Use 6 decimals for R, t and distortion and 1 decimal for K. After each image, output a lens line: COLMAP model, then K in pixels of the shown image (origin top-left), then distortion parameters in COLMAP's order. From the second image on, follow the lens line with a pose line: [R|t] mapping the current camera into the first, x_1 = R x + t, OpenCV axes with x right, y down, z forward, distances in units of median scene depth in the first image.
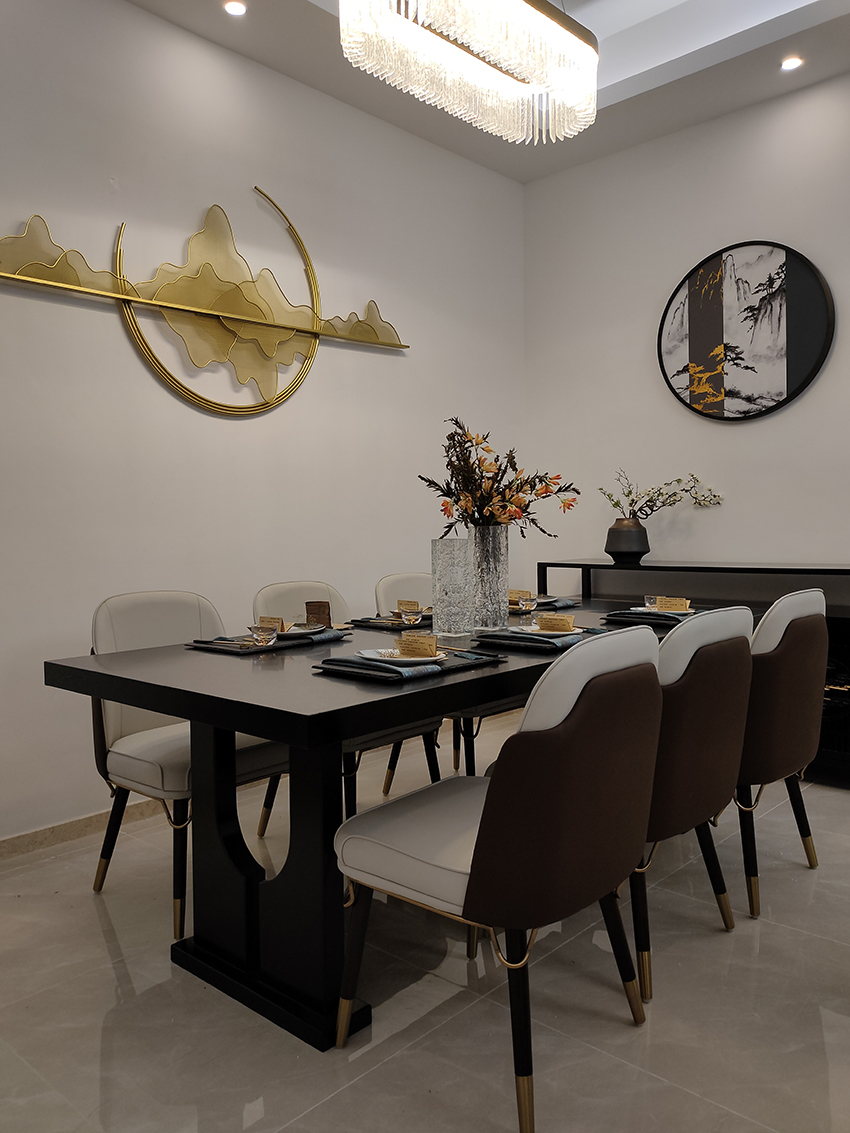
lens RADIAL K [[871.2, 0, 425.5], [0, 871.2, 554.0], [0, 0, 1]] dist [0.048886, -0.040130]
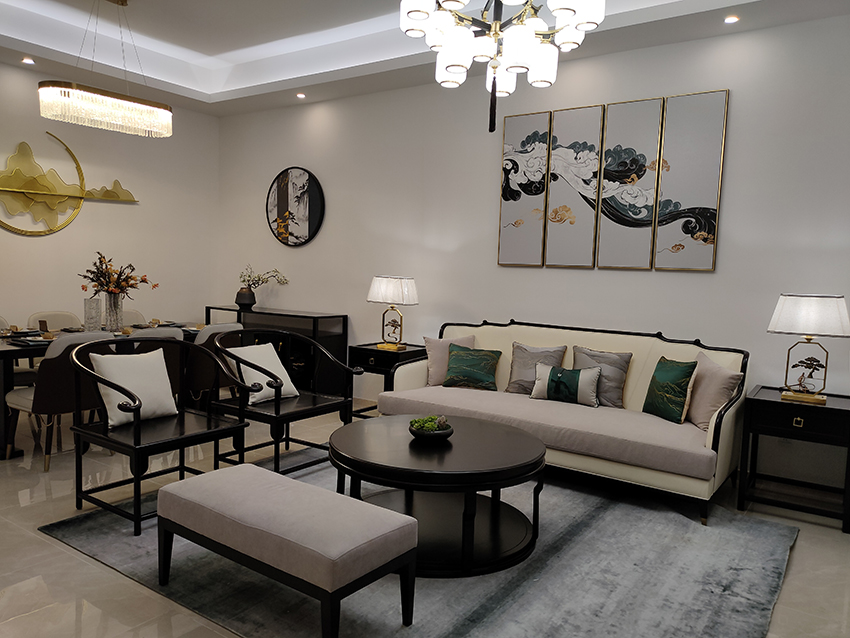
lens RADIAL K [[653.6, 0, 425.0], [0, 653.6, 319.0], [0, 0, 1]] dist [0.048886, -0.040130]
pose [[0.990170, 0.038390, 0.134500, 0.472685], [-0.043999, 0.998271, 0.038979, -0.048704], [-0.132771, -0.044513, 0.990147, -0.694546]]
